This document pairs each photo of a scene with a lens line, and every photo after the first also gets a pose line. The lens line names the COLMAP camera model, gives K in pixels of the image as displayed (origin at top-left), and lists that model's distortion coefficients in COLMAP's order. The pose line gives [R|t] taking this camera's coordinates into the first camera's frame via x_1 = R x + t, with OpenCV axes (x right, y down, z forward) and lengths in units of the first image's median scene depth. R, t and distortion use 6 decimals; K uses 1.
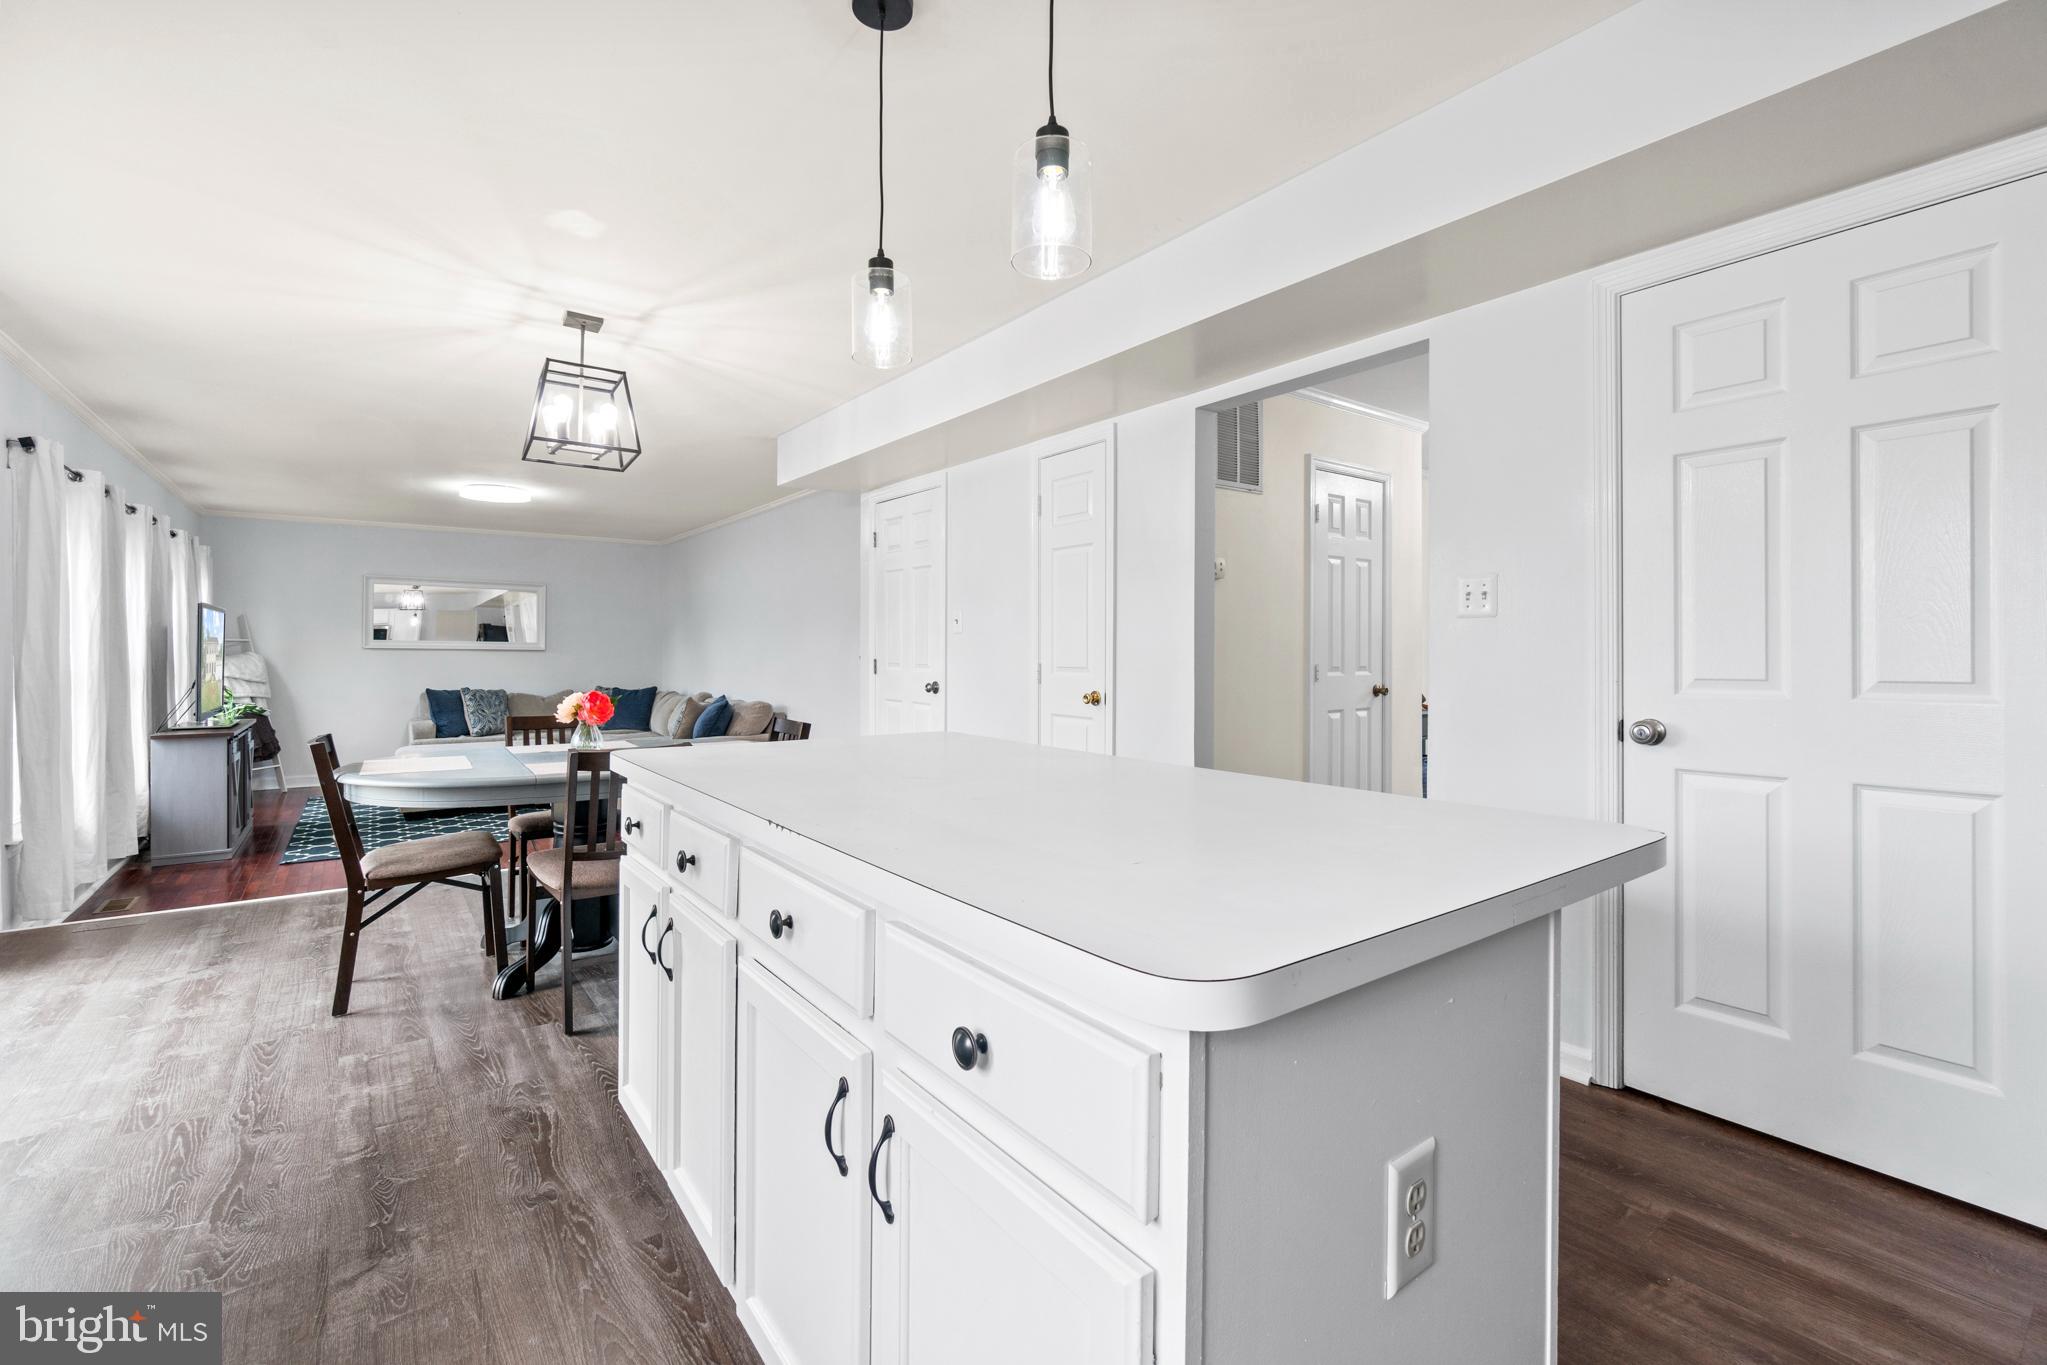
lens RADIAL K [[886.2, 0, 1030.8], [0, 886.2, 667.5], [0, 0, 1]] dist [-0.005782, 0.002427]
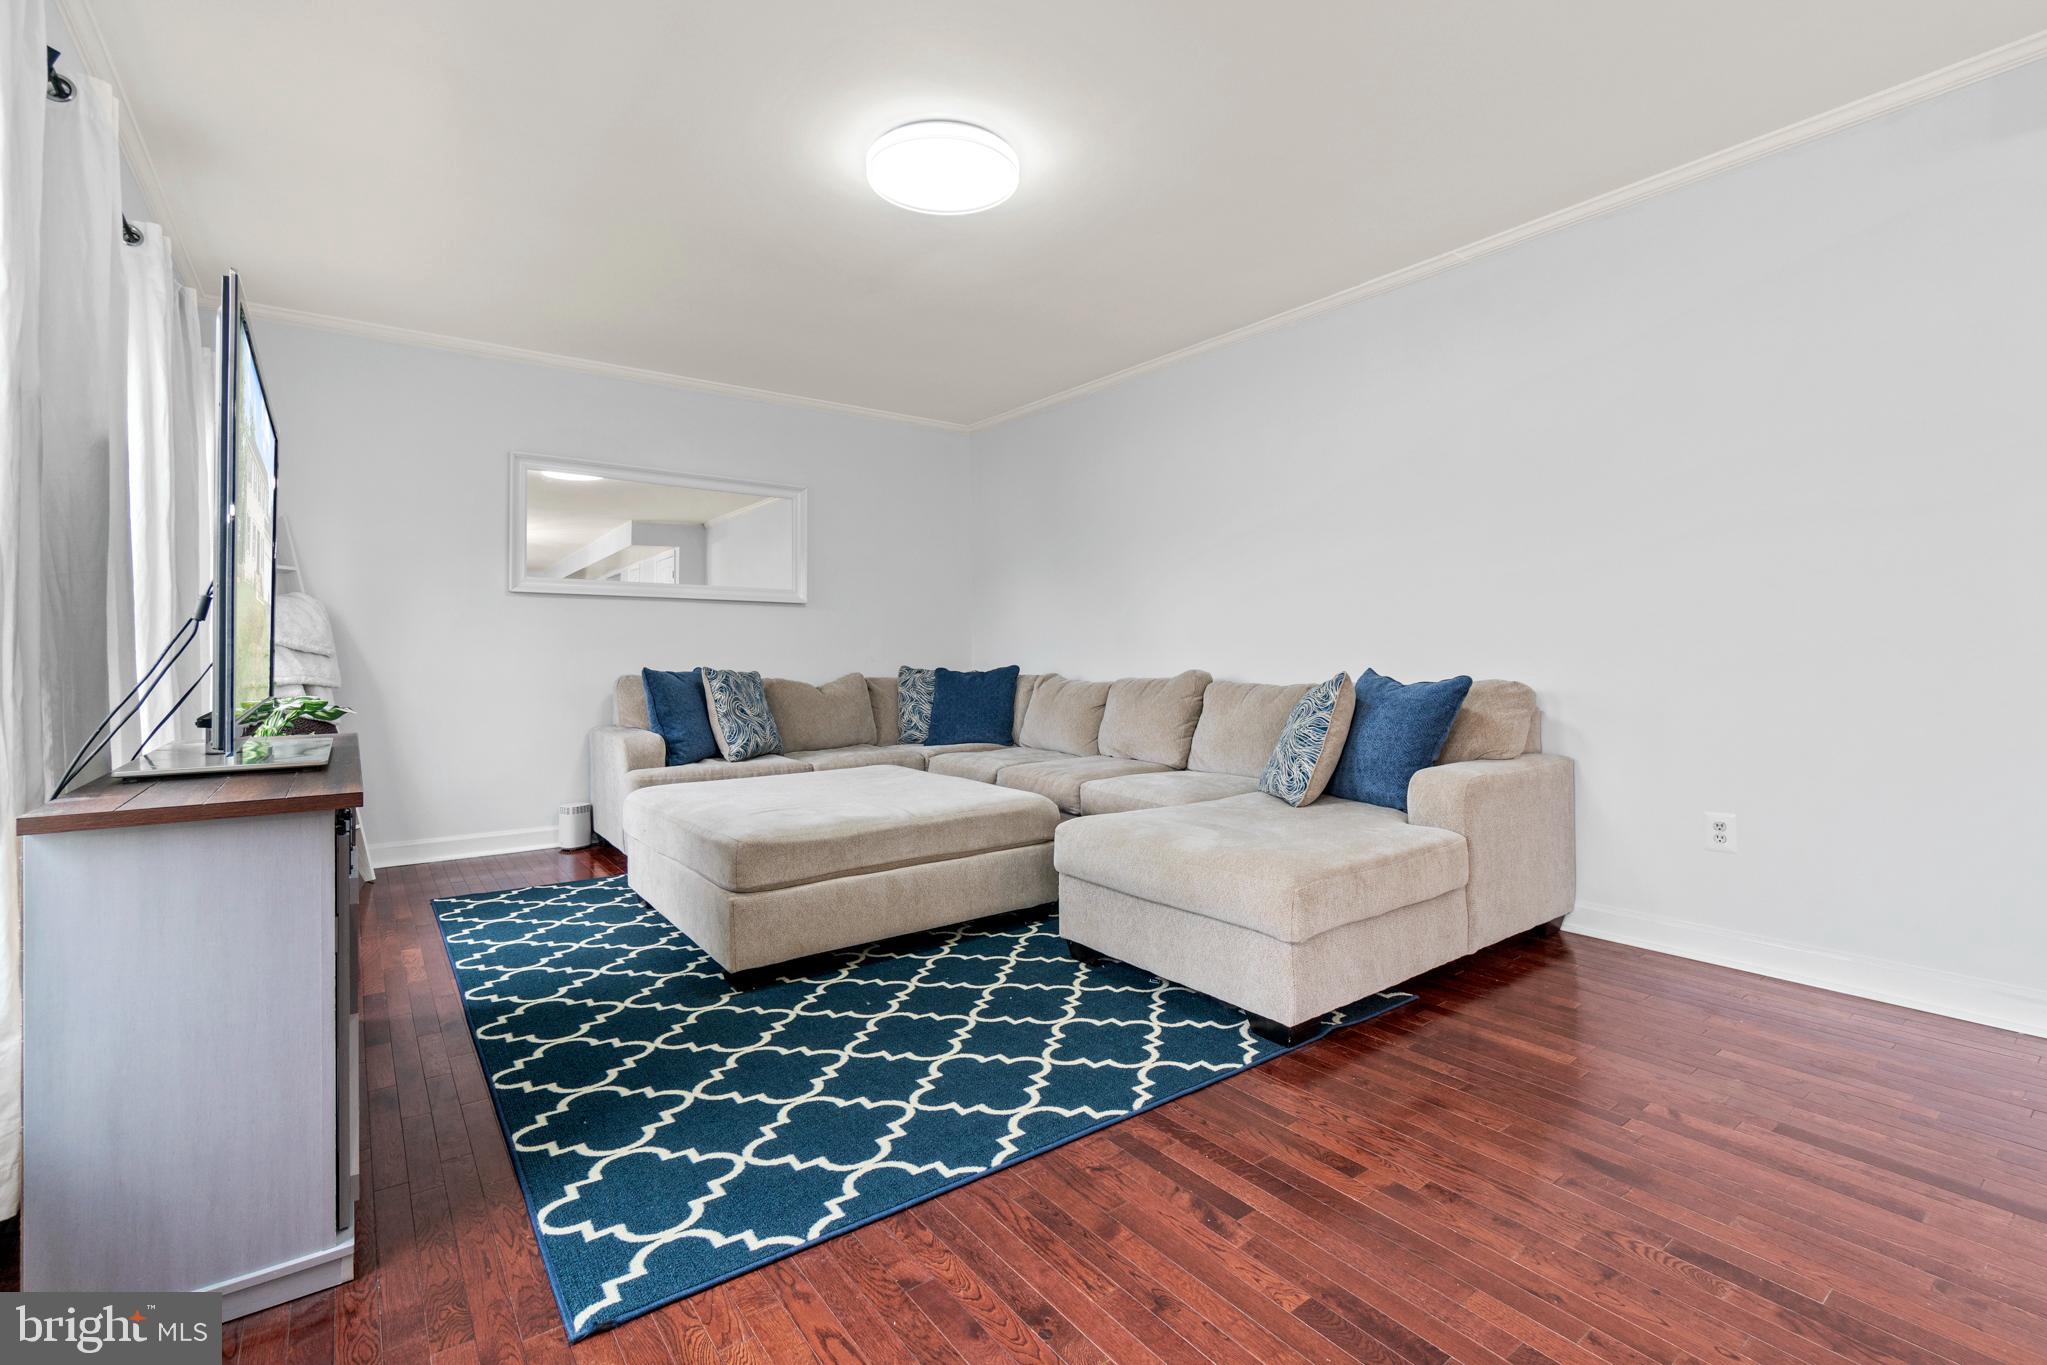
lens RADIAL K [[886.2, 0, 1015.0], [0, 886.2, 672.2], [0, 0, 1]] dist [-0.005782, 0.002427]
pose [[0.999988, -0.004240, 0.002416, -0.478736], [0.004234, 0.999987, 0.002772, 0.026107], [-0.002428, -0.002761, 0.999993, 0.499180]]
